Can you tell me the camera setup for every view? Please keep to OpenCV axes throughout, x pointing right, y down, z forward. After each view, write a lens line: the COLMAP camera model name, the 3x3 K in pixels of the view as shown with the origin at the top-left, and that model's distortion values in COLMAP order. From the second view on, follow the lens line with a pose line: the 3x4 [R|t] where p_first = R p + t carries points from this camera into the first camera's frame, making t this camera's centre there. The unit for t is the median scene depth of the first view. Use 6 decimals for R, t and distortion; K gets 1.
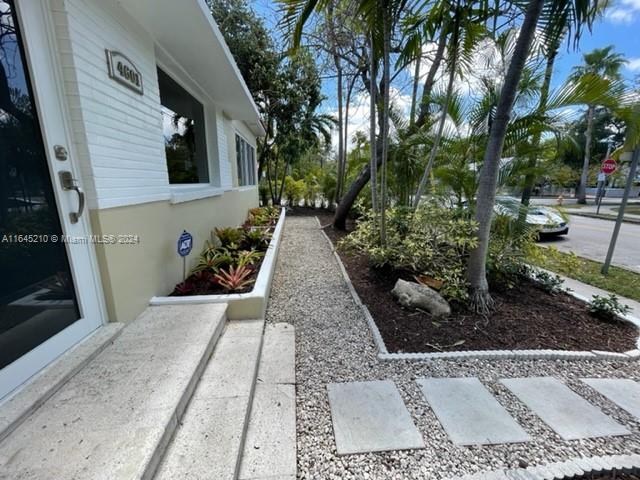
lens RADIAL K [[258.9, 0, 318.9], [0, 258.9, 240.7], [0, 0, 1]] dist [-0.006457, 0.001116]
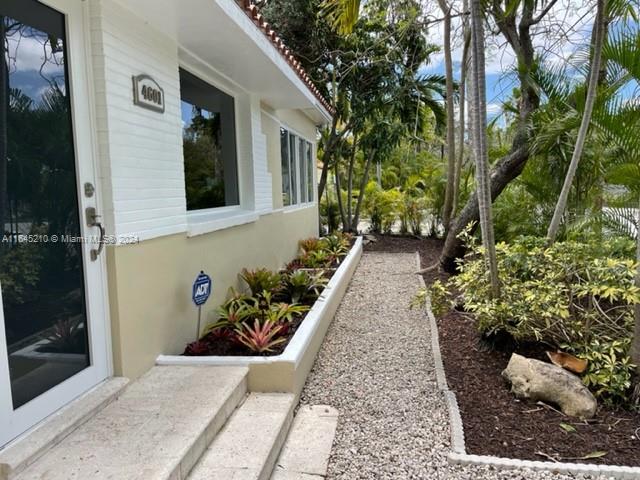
lens RADIAL K [[484.8, 0, 324.4], [0, 484.8, 238.7], [0, 0, 1]] dist [0.066284, -0.084643]
pose [[0.971885, -0.007815, -0.235328, 0.168953], [-0.020468, 0.992862, -0.117503, 0.025931], [0.234566, 0.119016, 0.964787, -0.309977]]
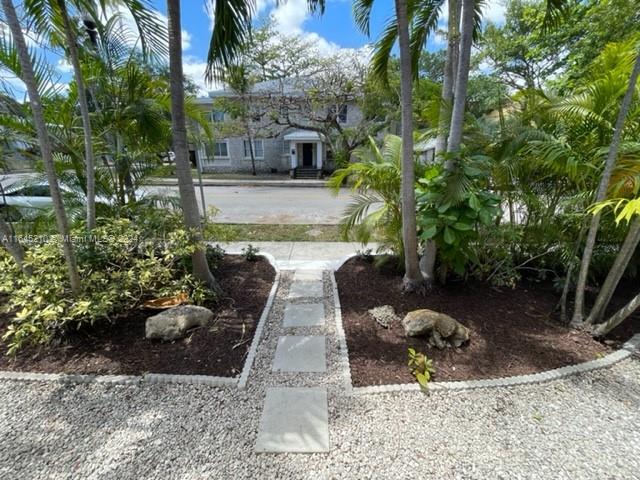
lens RADIAL K [[258.9, 0, 319.5], [0, 258.9, 238.7], [0, 0, 1]] dist [-0.006457, 0.001116]
pose [[0.089546, -0.334236, 0.938226, -0.375568], [0.218943, 0.925574, 0.308832, -0.253755], [-0.971620, 0.177763, 0.156060, 0.338064]]
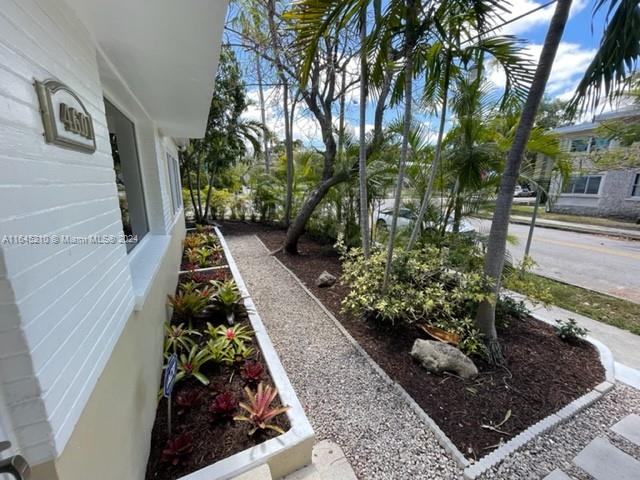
lens RADIAL K [[258.9, 0, 320.1], [0, 258.9, 238.9], [0, 0, 1]] dist [-0.006457, 0.001116]
pose [[0.944772, -0.072472, 0.319615, -0.329253], [0.073128, 0.997273, 0.009966, -0.276225], [-0.319466, 0.013957, 0.947495, 0.267296]]
